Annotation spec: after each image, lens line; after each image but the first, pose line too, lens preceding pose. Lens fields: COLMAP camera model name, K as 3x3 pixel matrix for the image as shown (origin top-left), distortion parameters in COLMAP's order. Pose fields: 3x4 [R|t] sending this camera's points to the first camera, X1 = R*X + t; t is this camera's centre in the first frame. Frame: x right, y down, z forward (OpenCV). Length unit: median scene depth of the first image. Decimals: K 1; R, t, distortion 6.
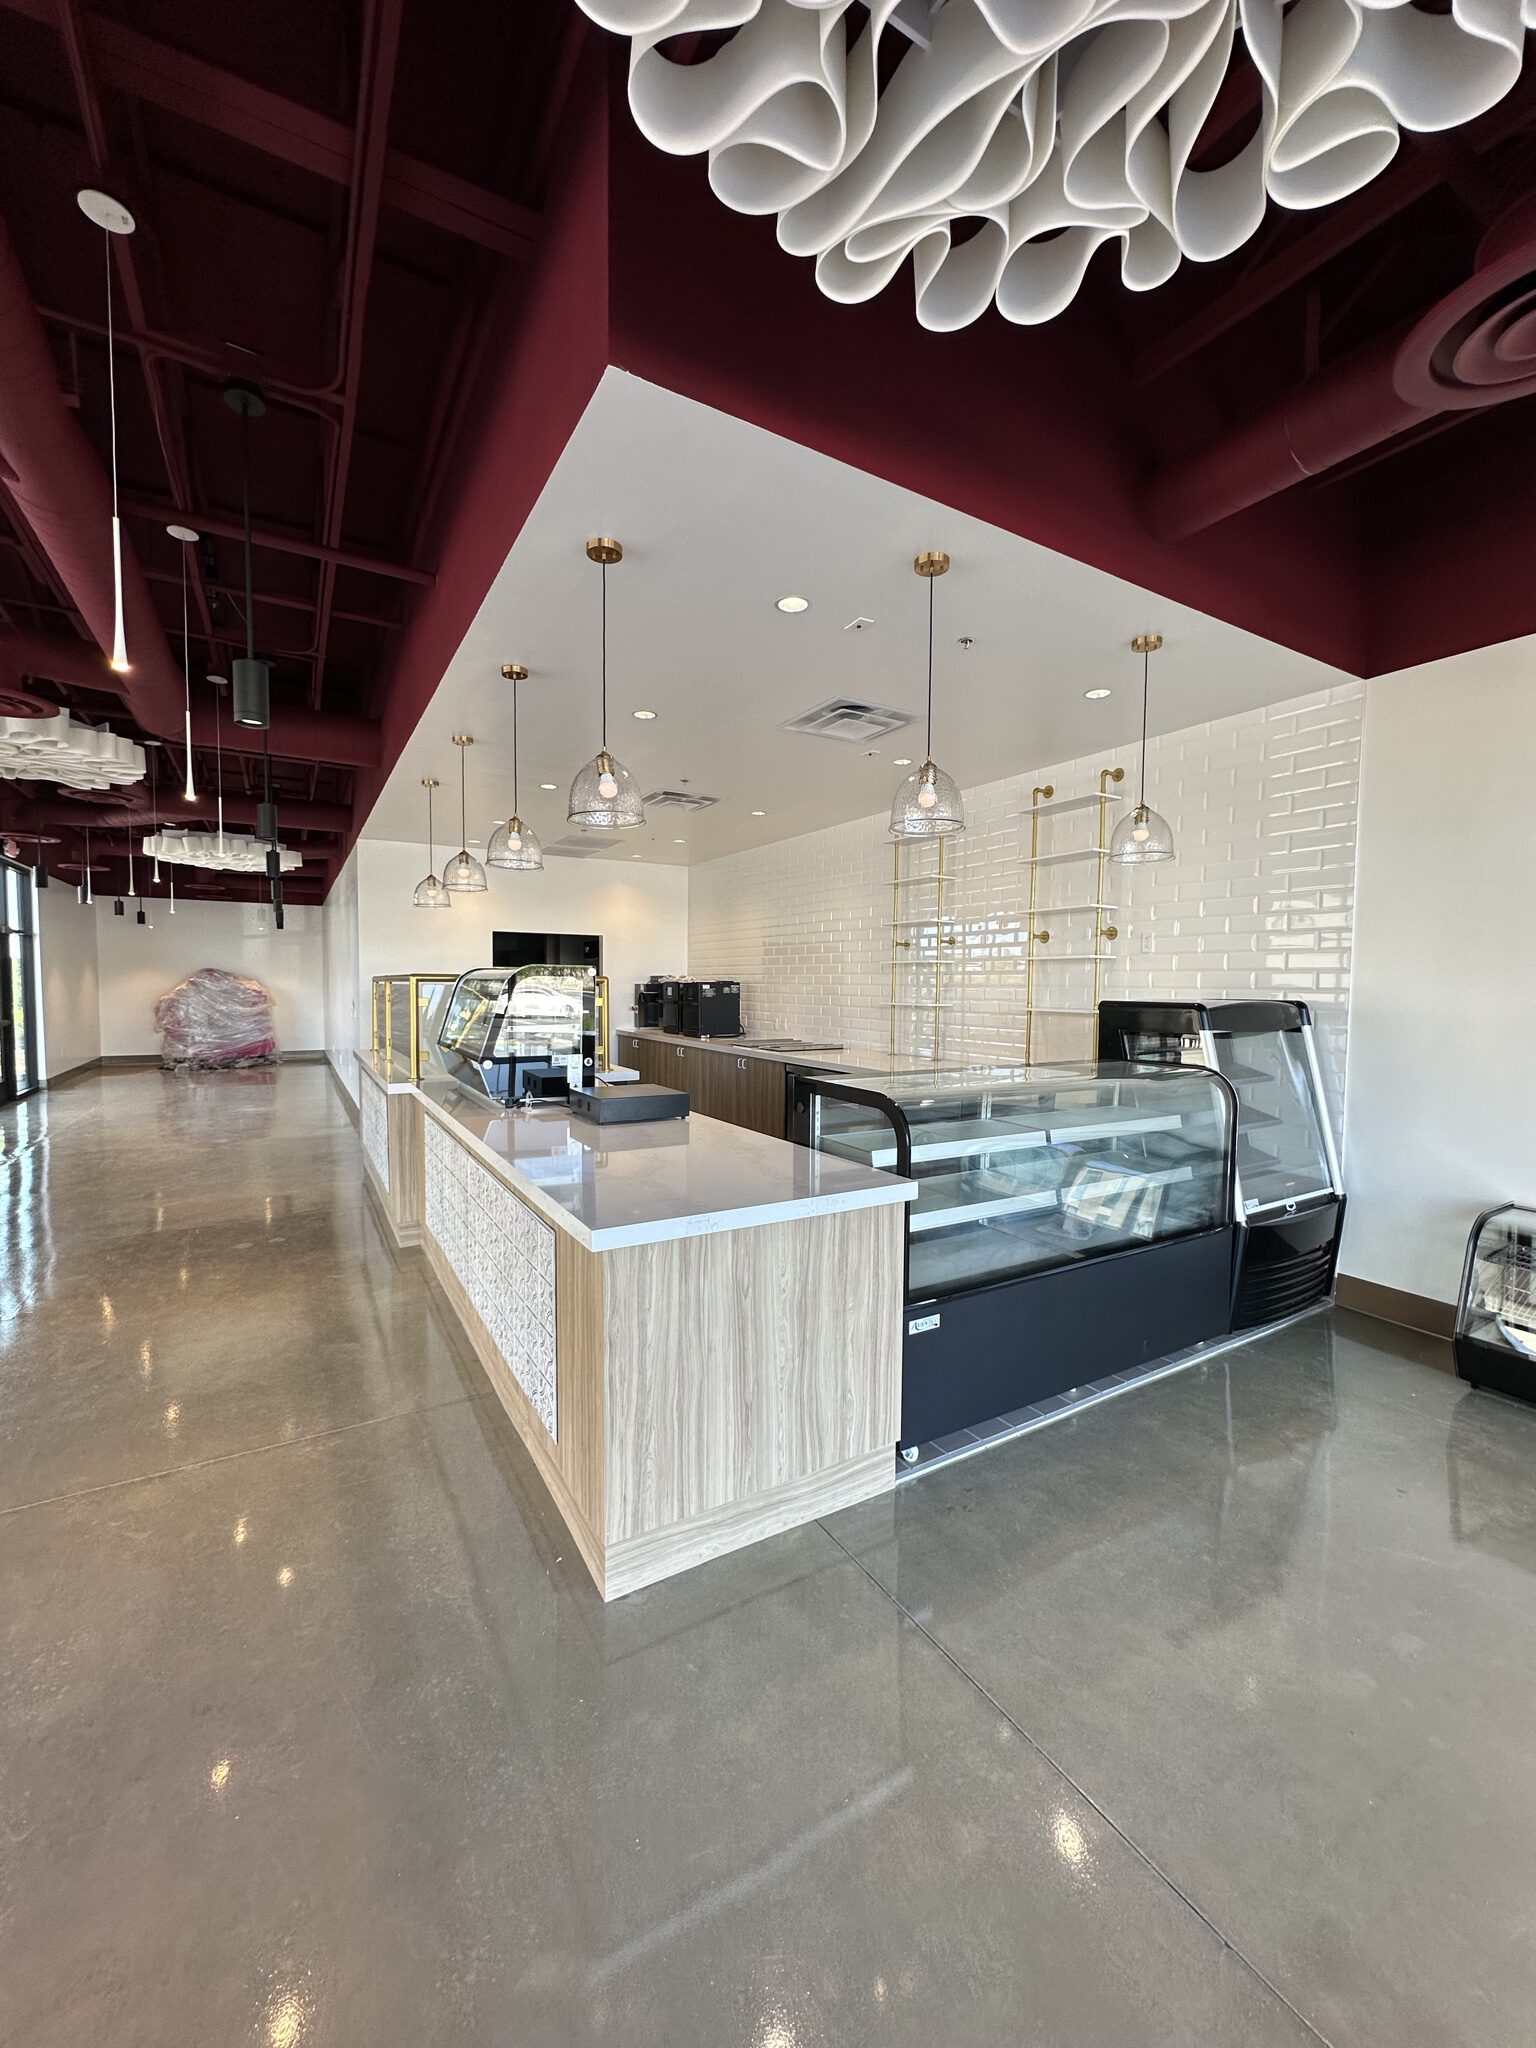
lens RADIAL K [[814.6, 0, 766.1], [0, 814.6, 1024.9], [0, 0, 1]] dist [-0.004419, 0.001254]
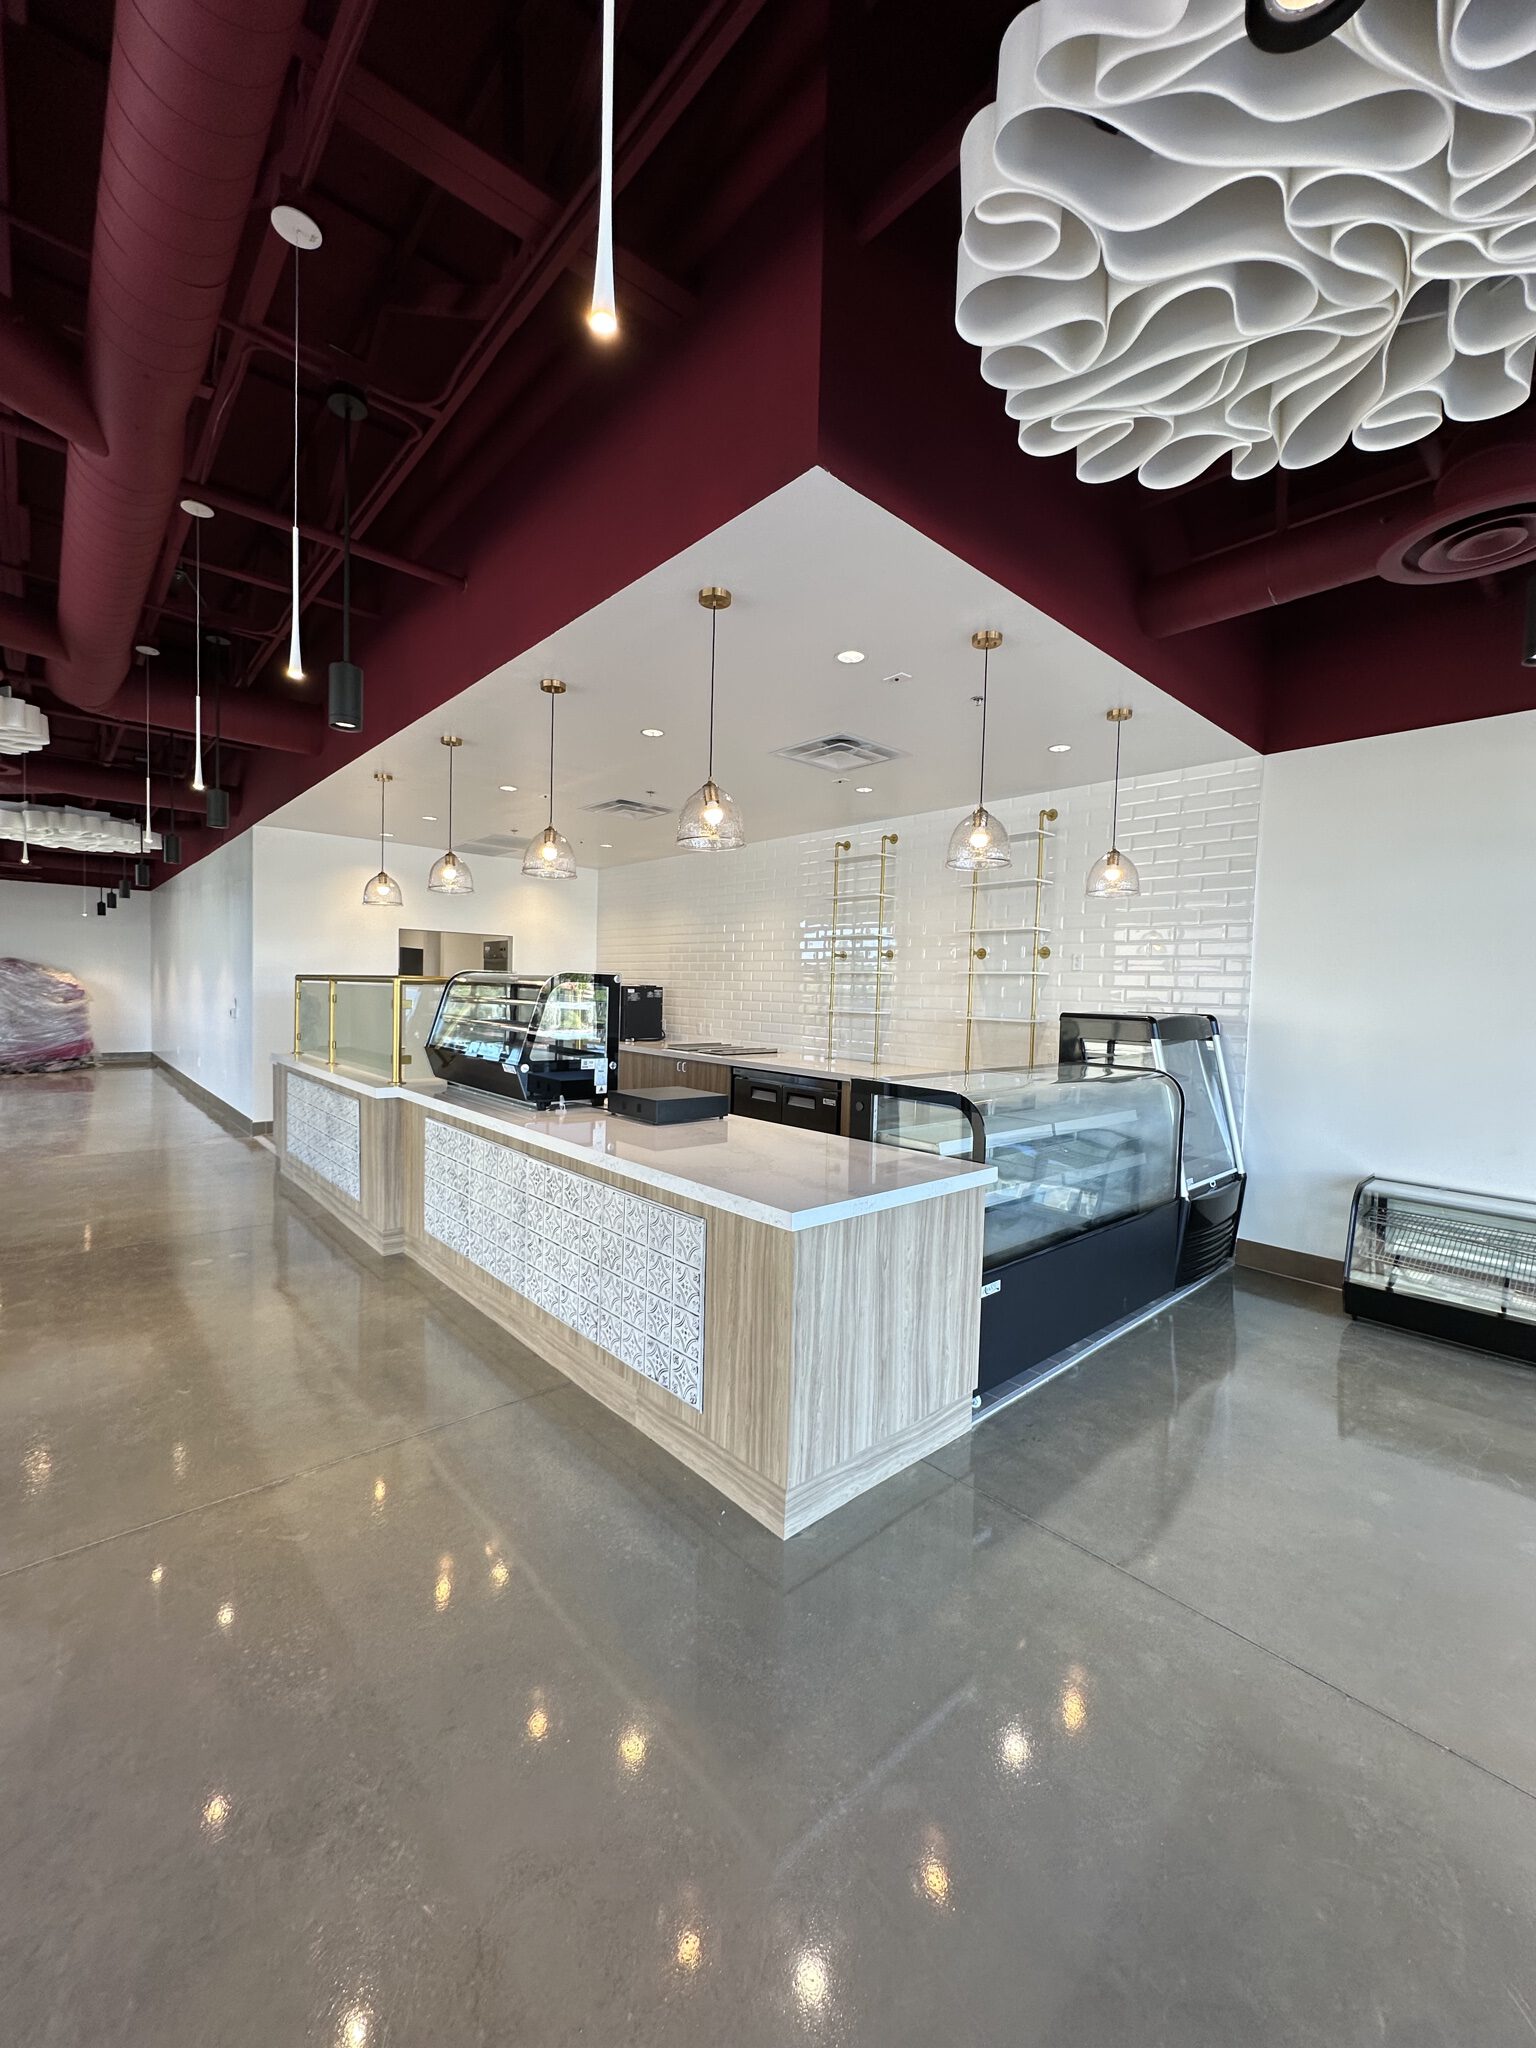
lens RADIAL K [[814.6, 0, 774.7], [0, 814.6, 1024.7], [0, 0, 1]] dist [-0.004419, 0.001254]
pose [[0.979992, 0.009274, 0.198822, -0.254031], [-0.008493, 0.999953, -0.004779, -0.003801], [-0.198857, 0.002995, 0.980024, -0.066444]]
